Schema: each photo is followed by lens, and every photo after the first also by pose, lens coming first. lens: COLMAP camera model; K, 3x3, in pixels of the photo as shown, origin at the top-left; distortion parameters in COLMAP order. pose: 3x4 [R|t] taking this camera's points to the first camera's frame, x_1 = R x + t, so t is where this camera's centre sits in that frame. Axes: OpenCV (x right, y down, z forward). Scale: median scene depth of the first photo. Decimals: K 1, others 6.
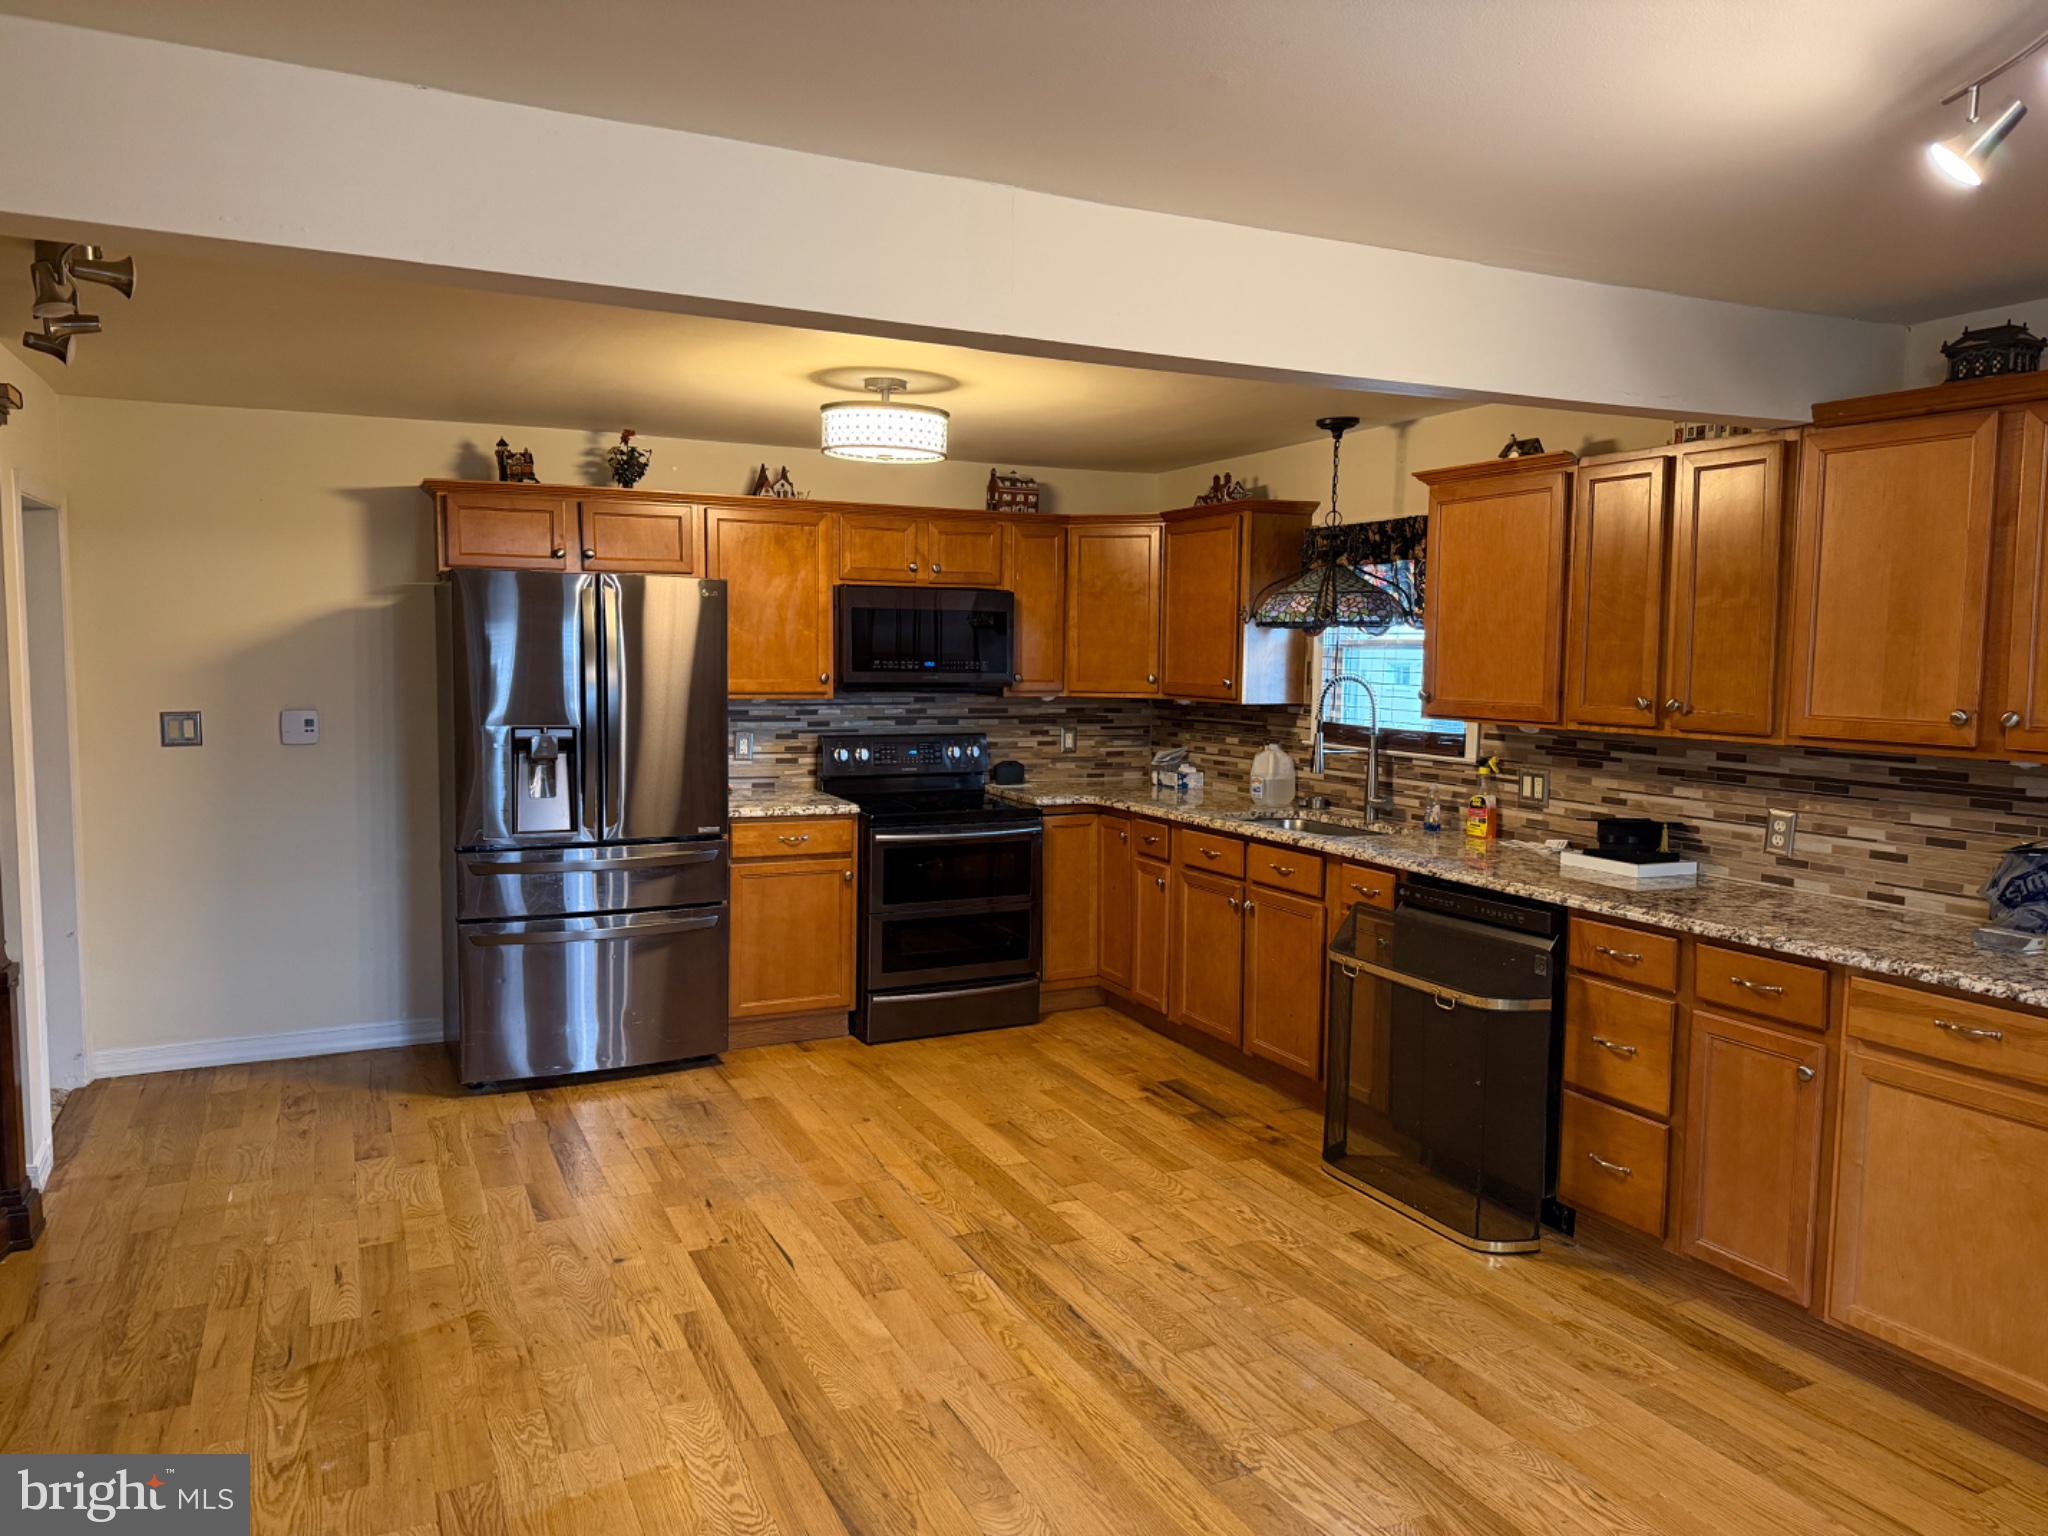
lens RADIAL K [[1422.8, 0, 1024.9], [0, 1422.8, 773.1], [0, 0, 1]] dist [0.090112, -0.122121]
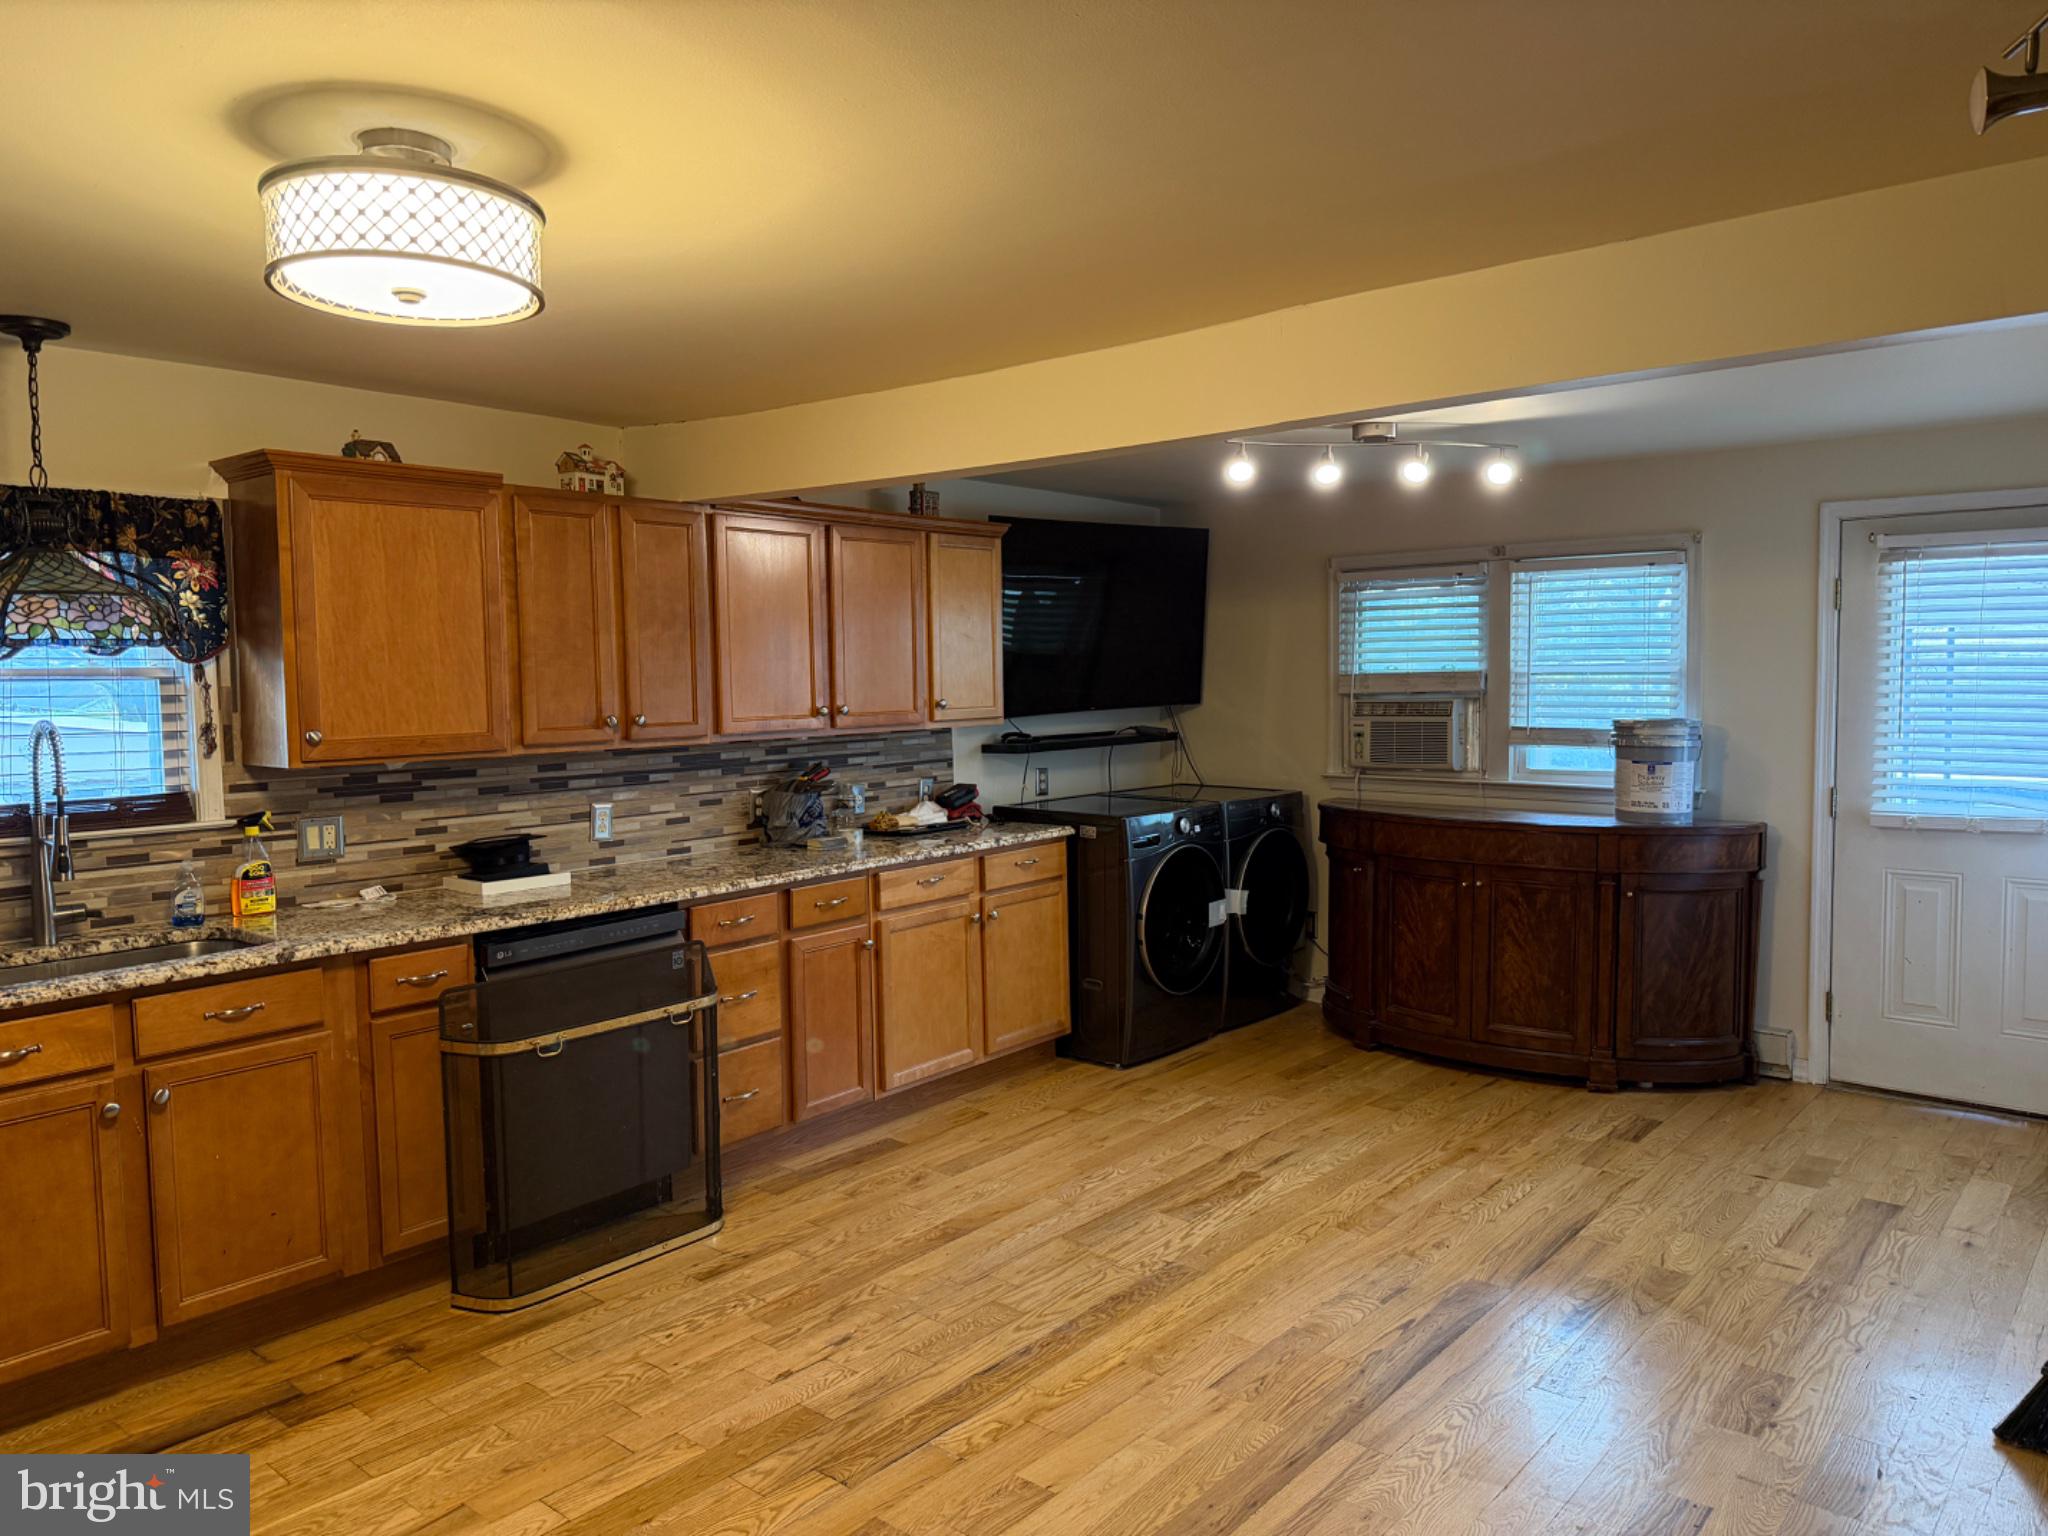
lens RADIAL K [[1422.8, 0, 1024.9], [0, 1422.8, 773.1], [0, 0, 1]] dist [0.090112, -0.122121]
pose [[-0.403151, -0.075939, 0.911977, -0.544263], [0.090107, 0.988415, 0.122137, -0.087068], [-0.910687, 0.131415, -0.391638, 0.866359]]
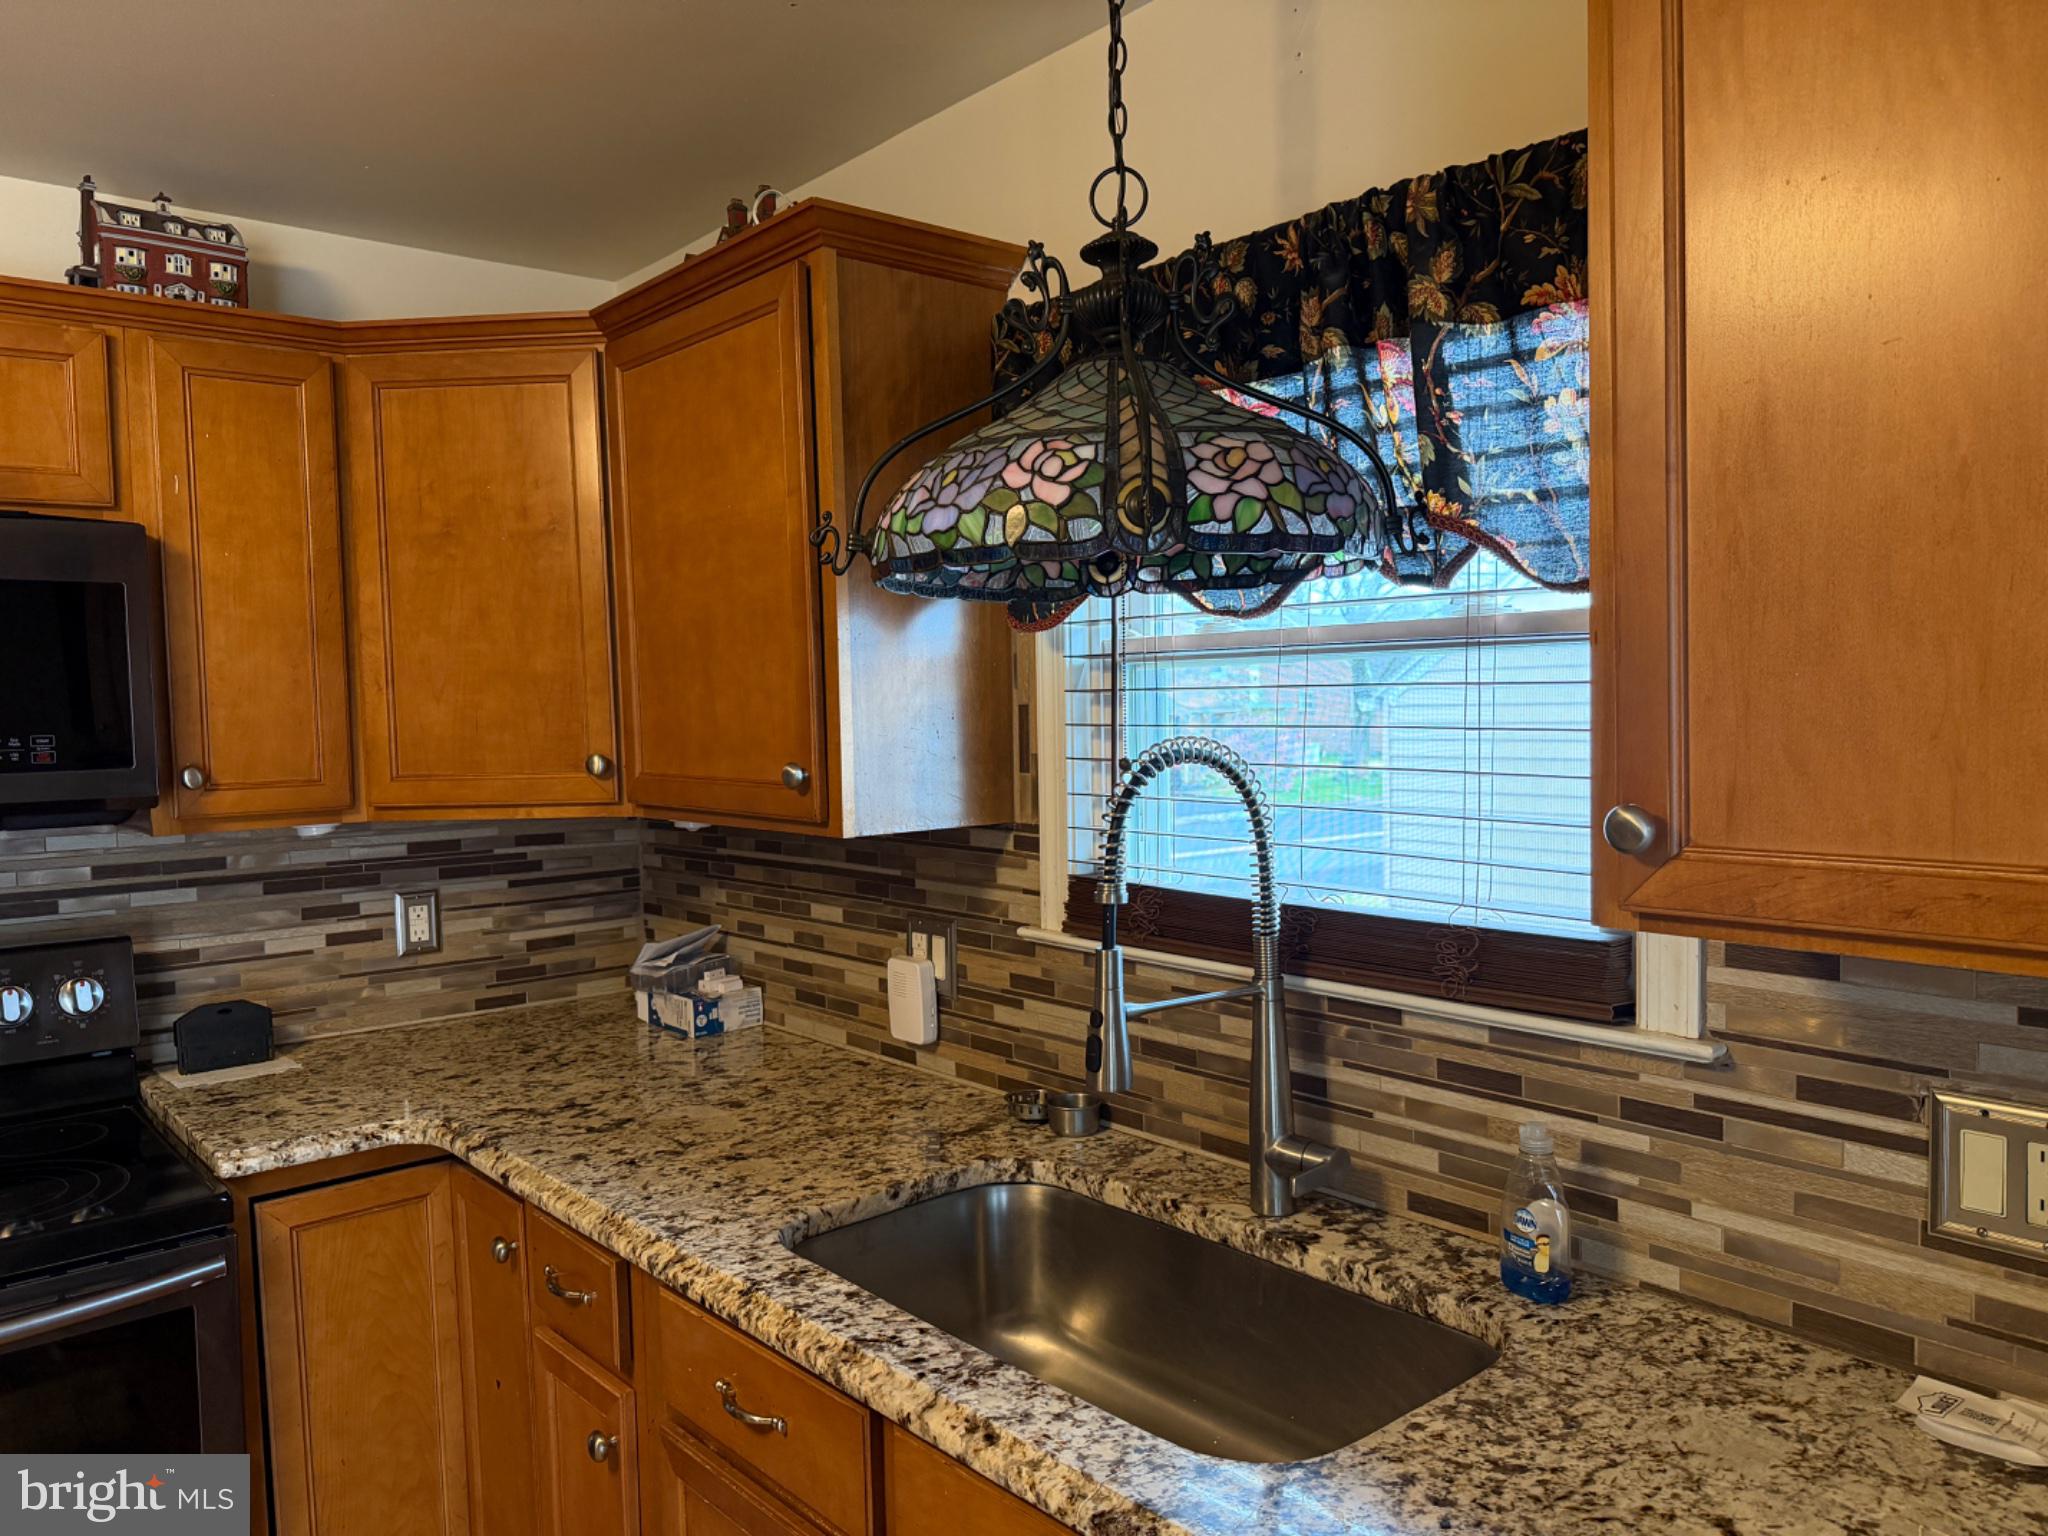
lens RADIAL K [[1422.8, 0, 1024.9], [0, 1422.8, 773.1], [0, 0, 1]] dist [0.090112, -0.122121]
pose [[0.964174, -0.046695, 0.261128, 0.117624], [0.056268, 0.997986, -0.029299, -0.056382], [-0.259234, 0.042942, 0.964860, 0.732272]]
